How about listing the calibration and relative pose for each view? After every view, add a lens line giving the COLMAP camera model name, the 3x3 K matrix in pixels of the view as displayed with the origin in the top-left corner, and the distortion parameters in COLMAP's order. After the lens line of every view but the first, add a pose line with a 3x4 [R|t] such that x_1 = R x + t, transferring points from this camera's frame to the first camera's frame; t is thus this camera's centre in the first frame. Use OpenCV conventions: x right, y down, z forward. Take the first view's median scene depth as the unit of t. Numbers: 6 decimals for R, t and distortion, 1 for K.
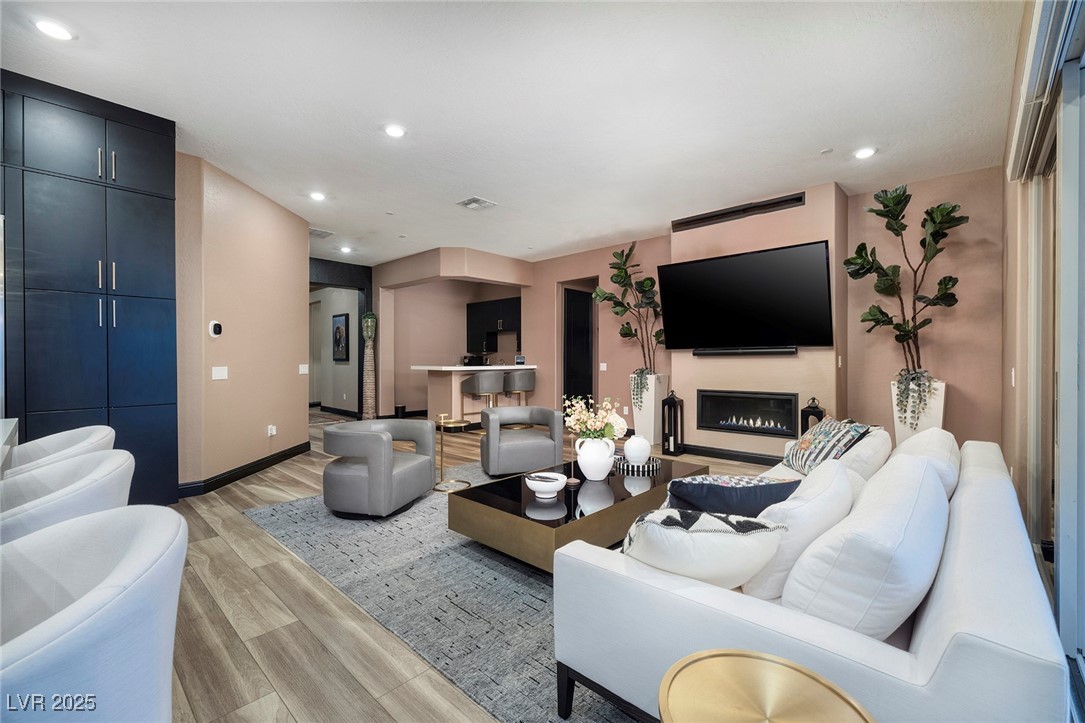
lens RADIAL K [[453.3, 0, 549.6], [0, 453.3, 359.5], [0, 0, 1]] dist [-0.001198, 0.000096]
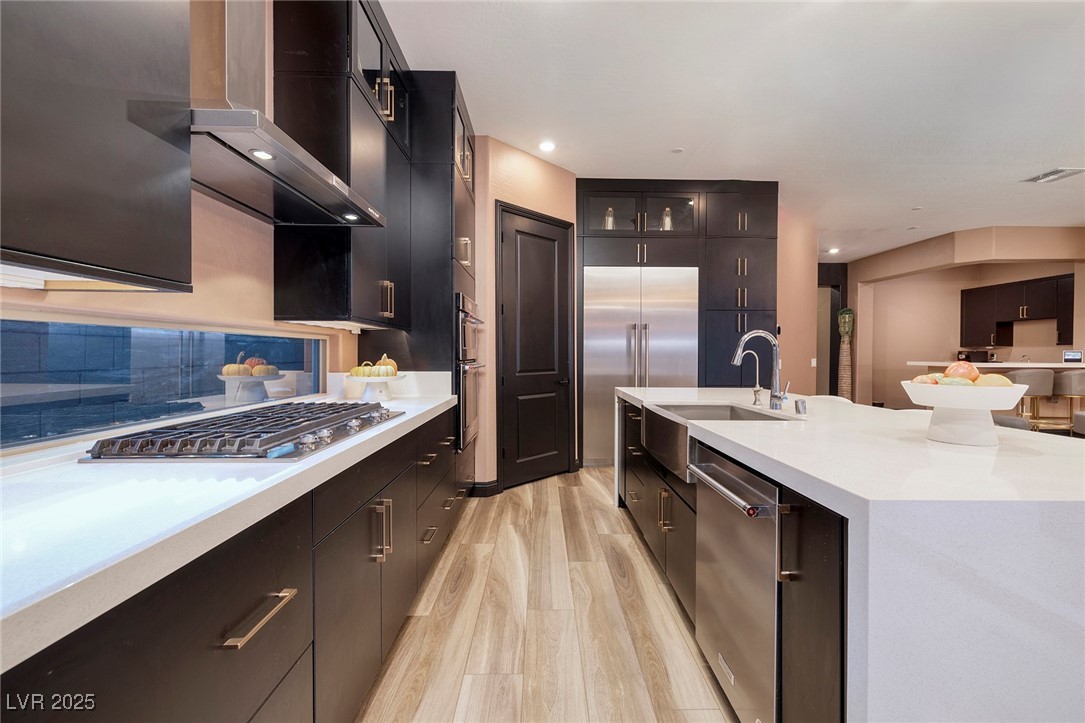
lens RADIAL K [[453.3, 0, 551.6], [0, 453.3, 360.0], [0, 0, 1]] dist [-0.001198, 0.000096]
pose [[0.693860, 0.014720, -0.719959, -0.188324], [-0.005328, 0.999869, 0.015308, 0.000391], [0.720090, -0.006786, 0.693848, -0.275871]]
